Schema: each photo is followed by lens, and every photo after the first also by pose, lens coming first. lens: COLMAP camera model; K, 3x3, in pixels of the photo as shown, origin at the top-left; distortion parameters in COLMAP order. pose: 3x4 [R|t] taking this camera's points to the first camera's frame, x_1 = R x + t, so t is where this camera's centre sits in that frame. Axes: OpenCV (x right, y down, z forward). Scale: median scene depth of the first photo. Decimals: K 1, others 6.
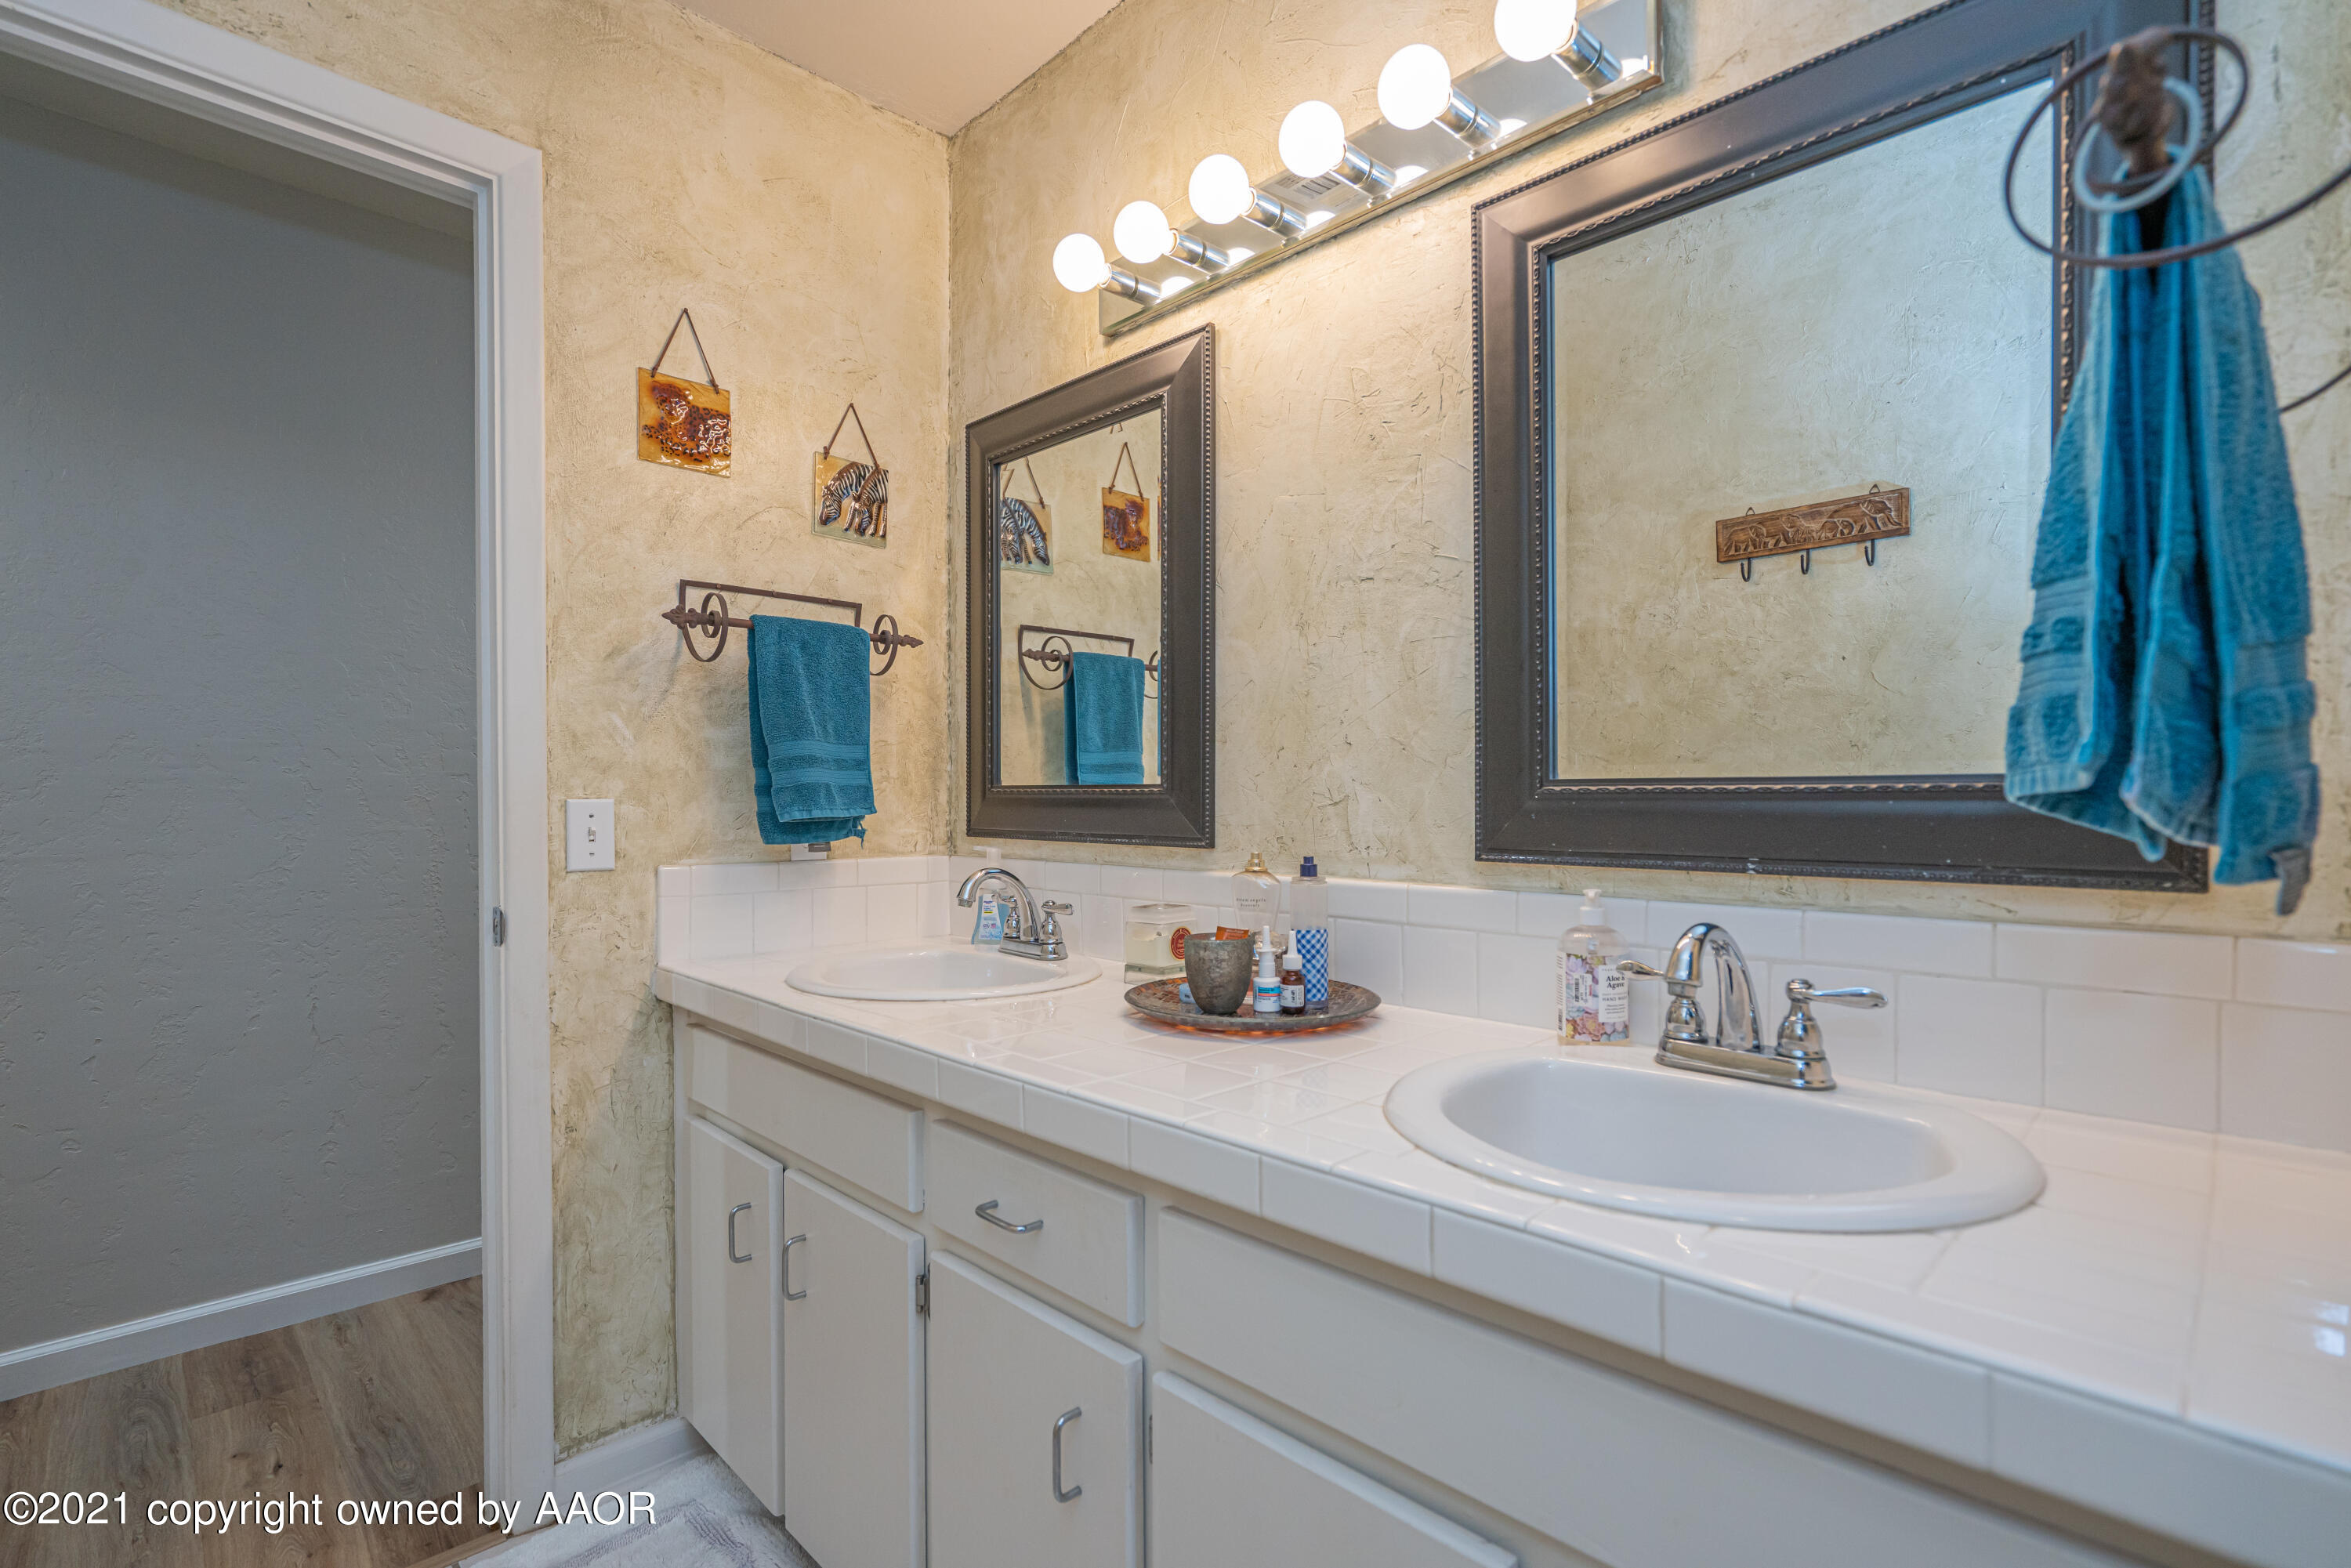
lens RADIAL K [[996.6, 0, 1114.7], [0, 996.6, 775.3], [0, 0, 1]] dist [-0.005151, 0.000413]
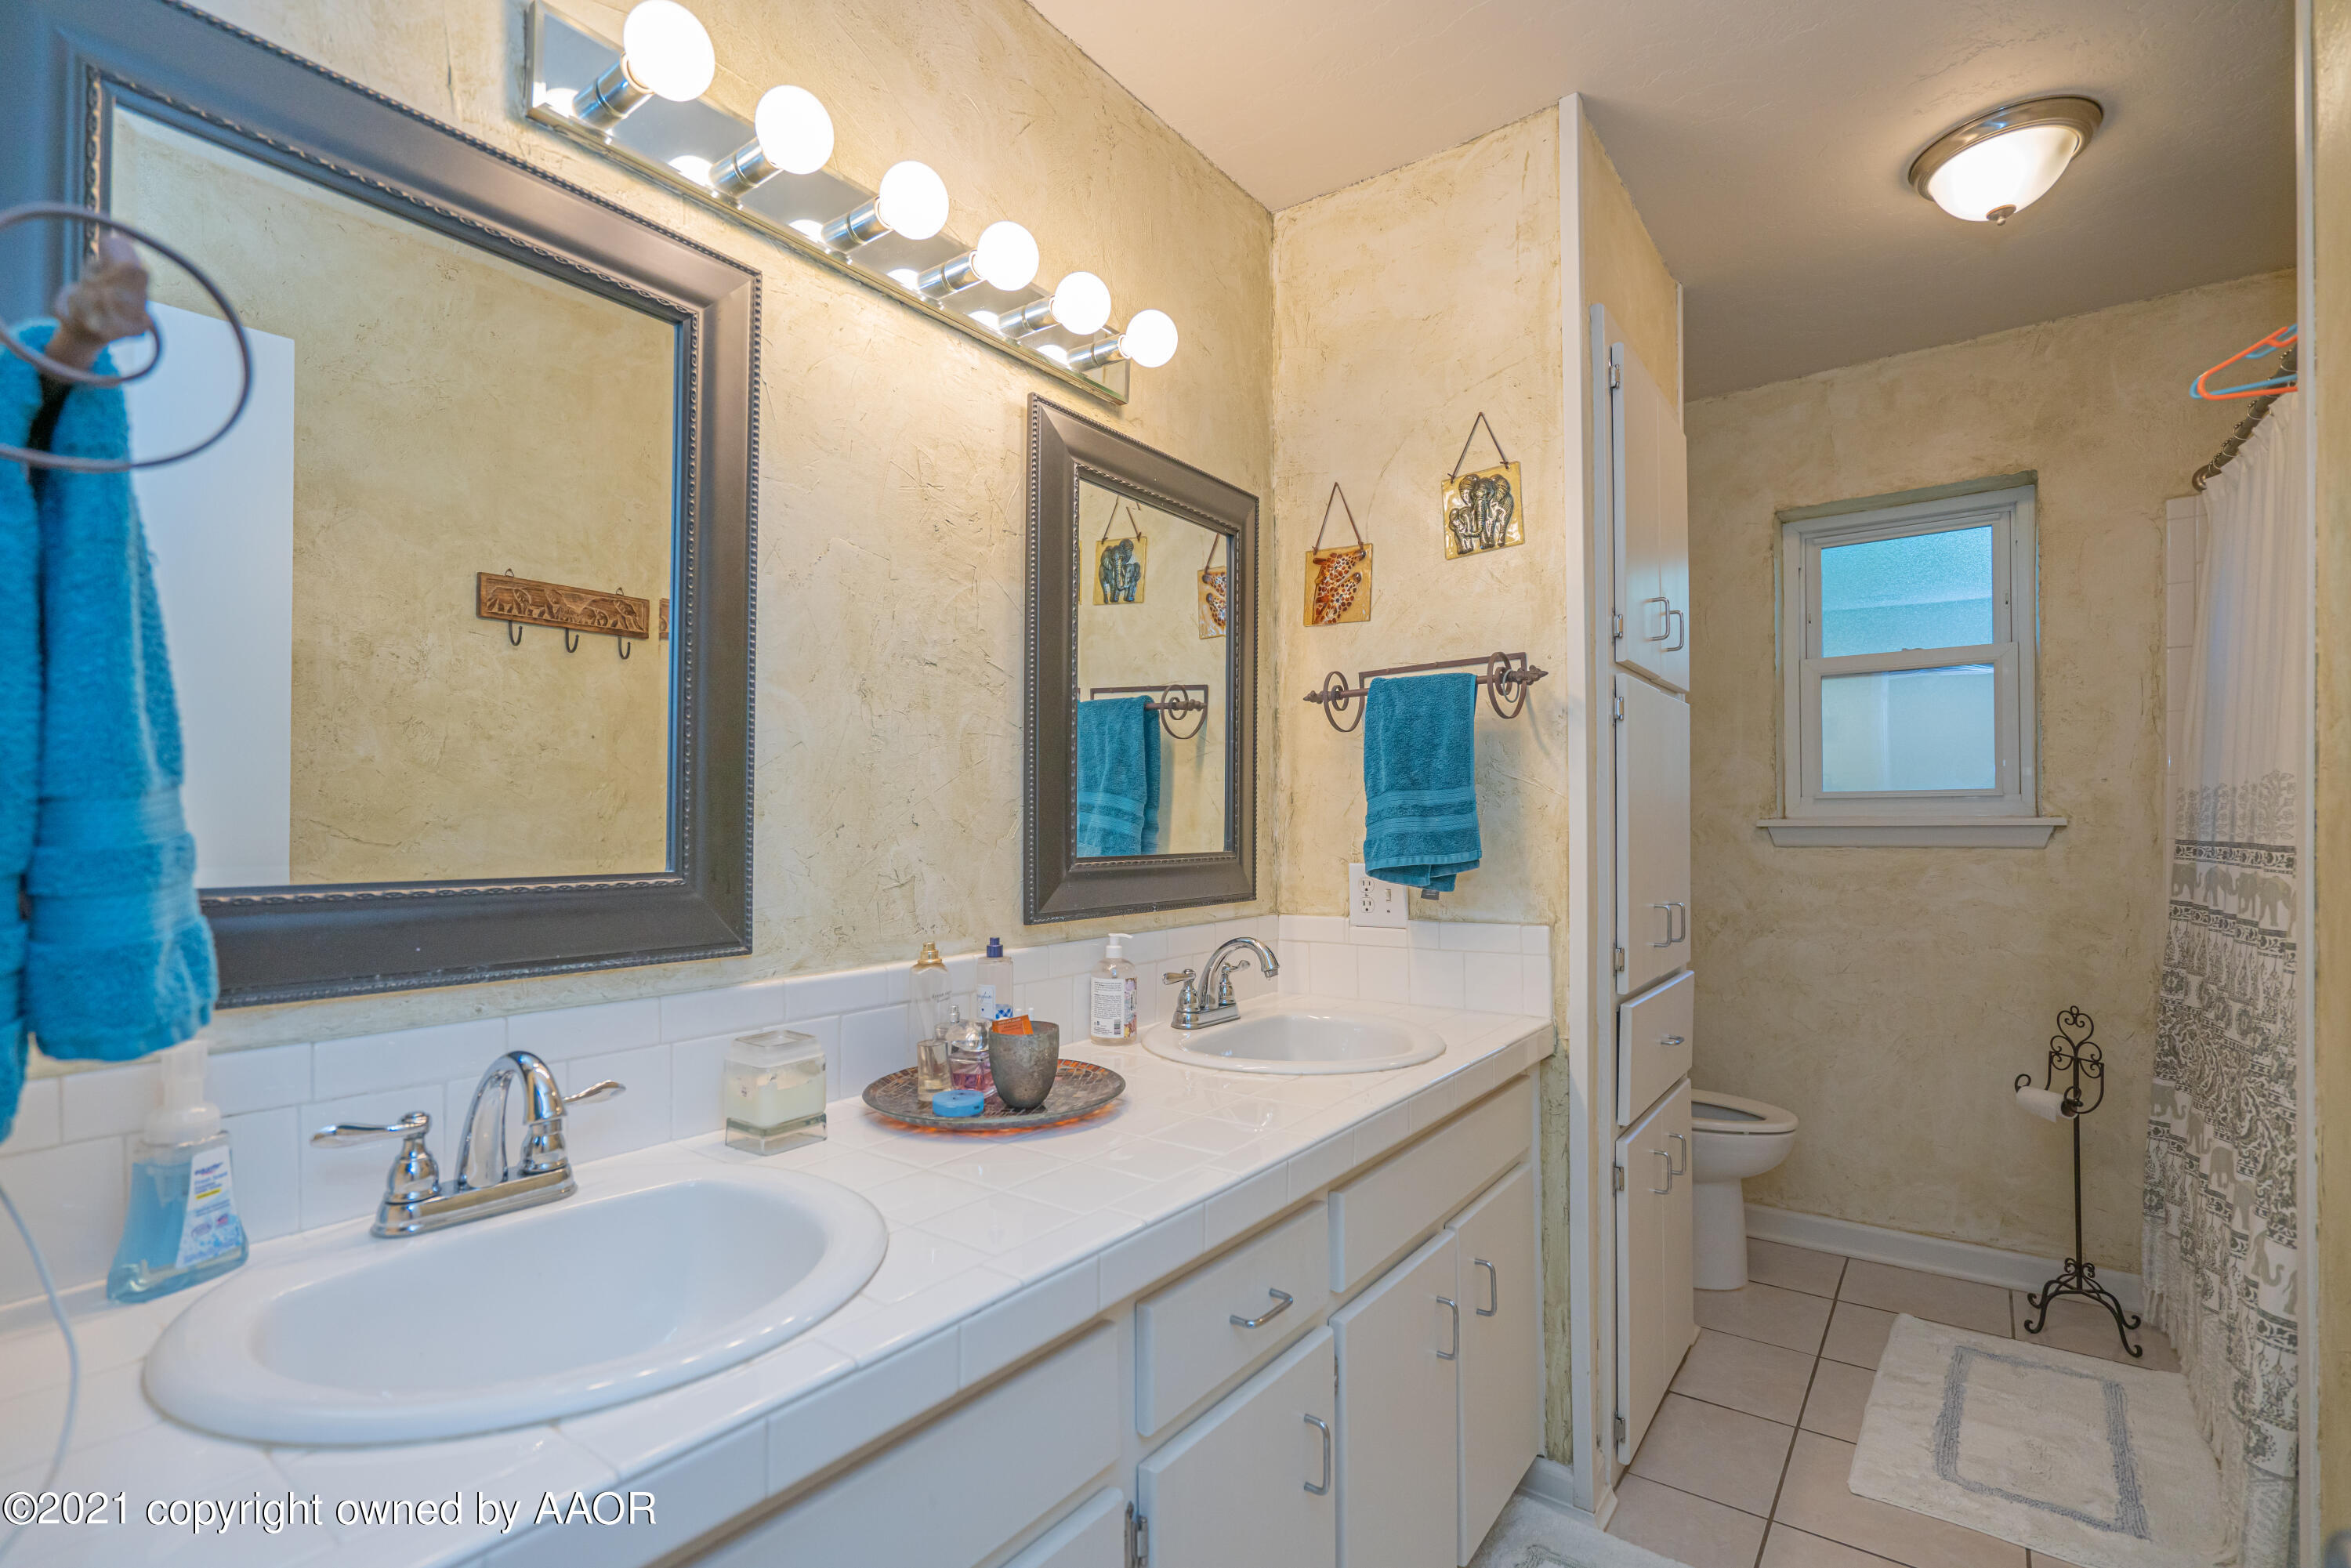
lens RADIAL K [[1079.2, 0, 1171.7], [0, 1079.2, 806.6], [0, 0, 1]] dist [-0.002960, 0.000740]
pose [[-0.142635, 0.027661, 0.989389, -0.815994], [-0.006011, 0.999567, -0.028813, -0.018491], [-0.989757, -0.010057, -0.142406, 0.850281]]
